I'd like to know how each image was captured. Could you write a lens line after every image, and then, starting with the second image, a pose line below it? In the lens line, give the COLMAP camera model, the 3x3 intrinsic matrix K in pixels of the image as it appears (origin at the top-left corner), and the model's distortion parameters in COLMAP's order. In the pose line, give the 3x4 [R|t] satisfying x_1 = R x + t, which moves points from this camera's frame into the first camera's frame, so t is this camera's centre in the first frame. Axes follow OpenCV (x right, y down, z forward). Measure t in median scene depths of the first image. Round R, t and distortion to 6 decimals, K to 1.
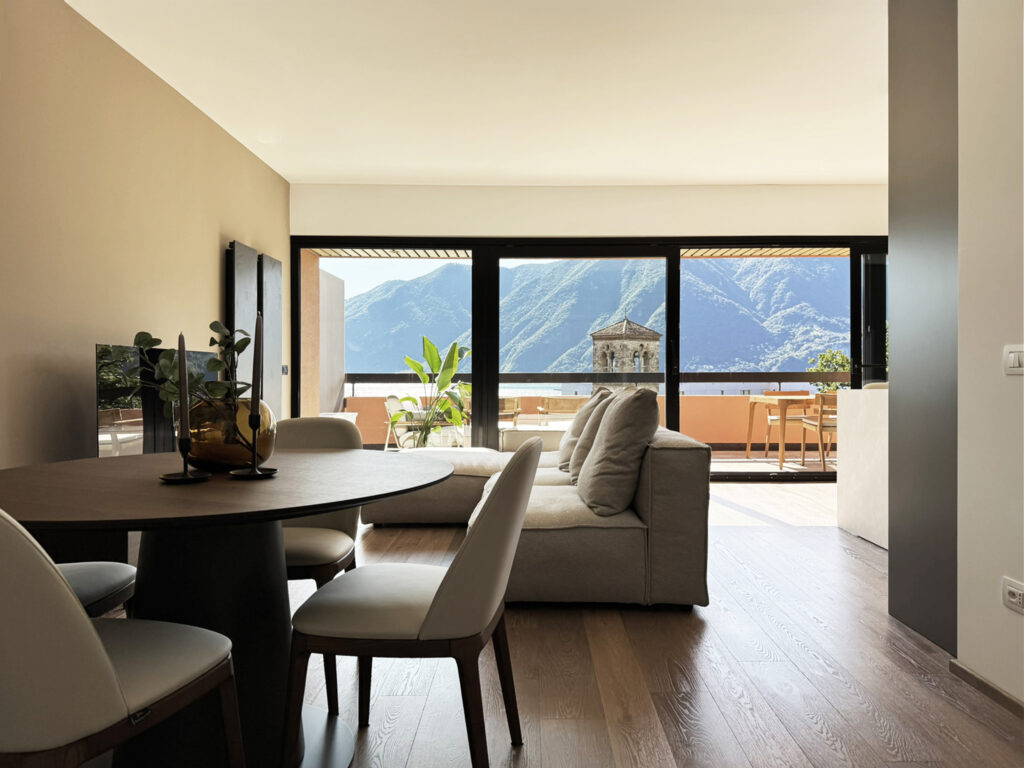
lens RADIAL K [[718.5, 0, 525.0], [0, 718.5, 379.5], [0, 0, 1]] dist [0.035441, -0.001349]
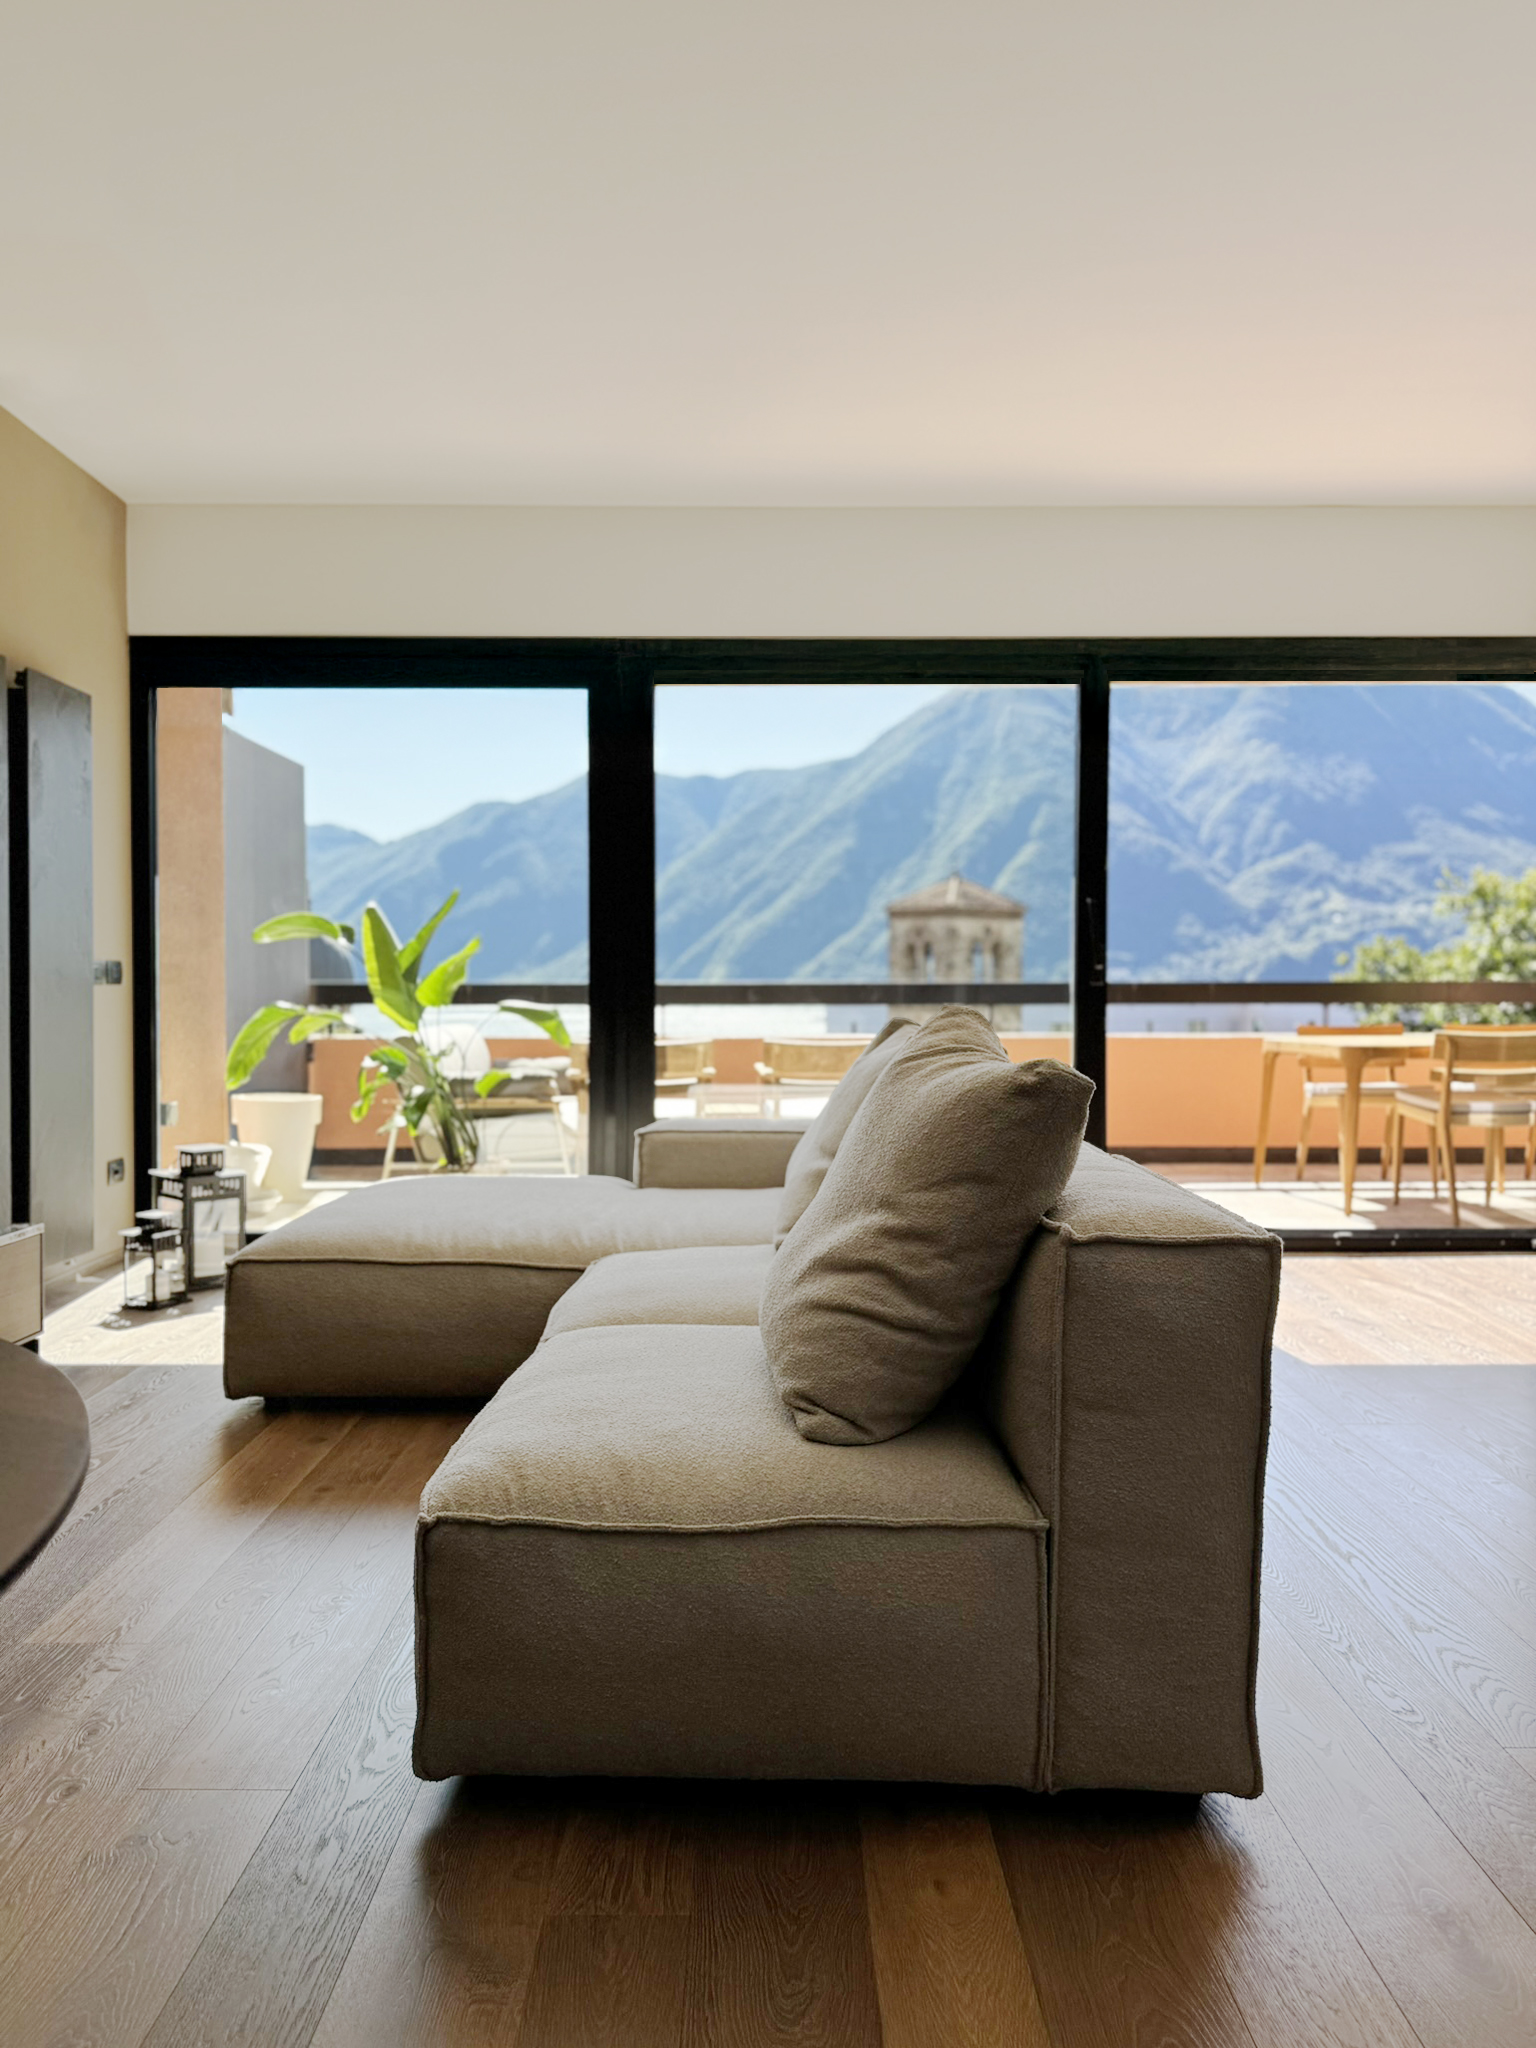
lens RADIAL K [[1437.0, 0, 768.0], [0, 1437.0, 1024.0], [0, 0, 1]] dist [0.035441, -0.001349]
pose [[0.999947, -0.001517, 0.010146, 0.019675], [0.001342, 0.999852, 0.017164, 0.000467], [-0.010170, -0.017150, 0.999801, 0.157087]]
